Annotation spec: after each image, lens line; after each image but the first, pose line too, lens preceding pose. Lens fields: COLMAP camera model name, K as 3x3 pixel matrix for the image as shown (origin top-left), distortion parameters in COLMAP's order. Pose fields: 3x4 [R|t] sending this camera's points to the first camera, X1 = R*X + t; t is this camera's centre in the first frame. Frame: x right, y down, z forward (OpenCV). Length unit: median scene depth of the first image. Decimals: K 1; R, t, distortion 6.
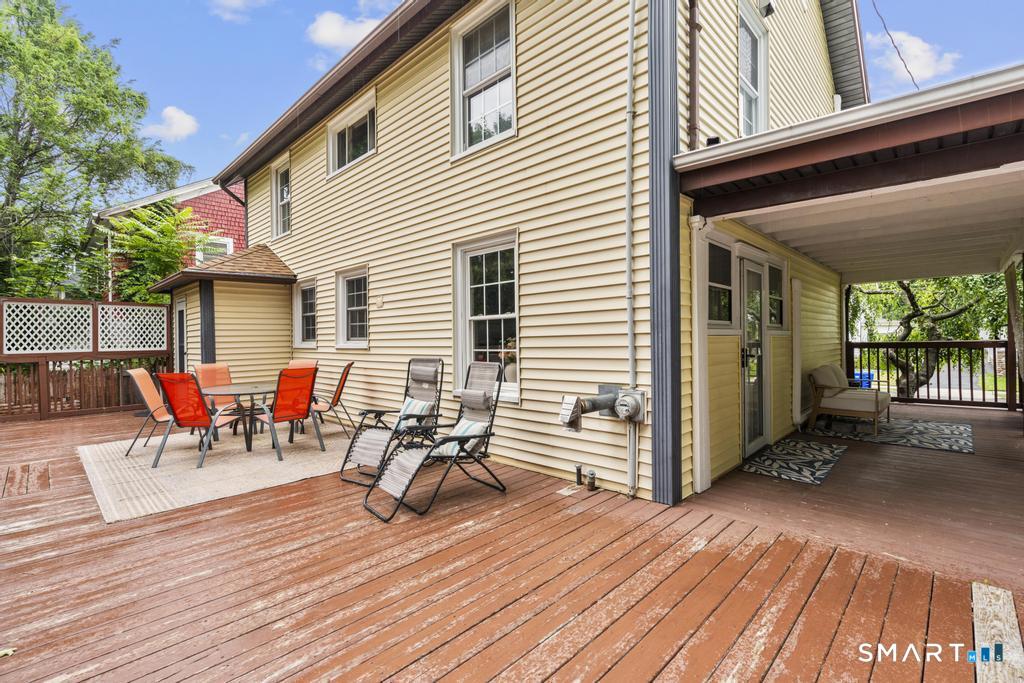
lens RADIAL K [[459.4, 0, 515.2], [0, 459.4, 338.4], [0, 0, 1]] dist [0.002518, 0.000024]
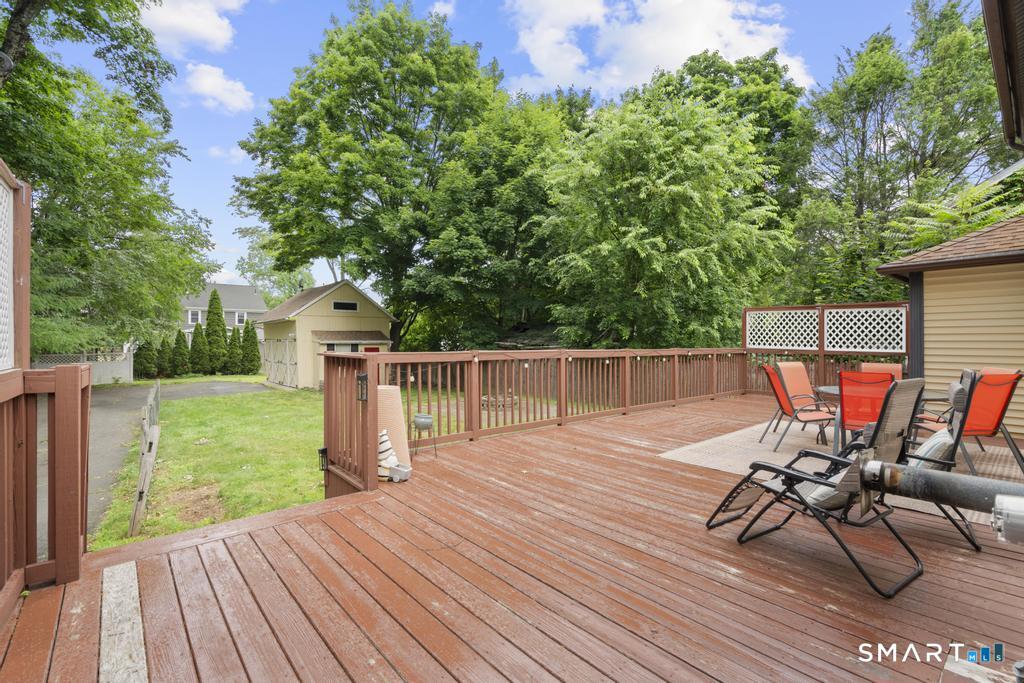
lens RADIAL K [[459.4, 0, 514.3], [0, 459.4, 338.1], [0, 0, 1]] dist [0.002518, 0.000024]
pose [[-0.098126, -0.001402, -0.995173, 0.700963], [-0.000446, 0.999999, -0.001365, 0.007197], [0.995174, 0.000310, -0.098126, 0.686713]]
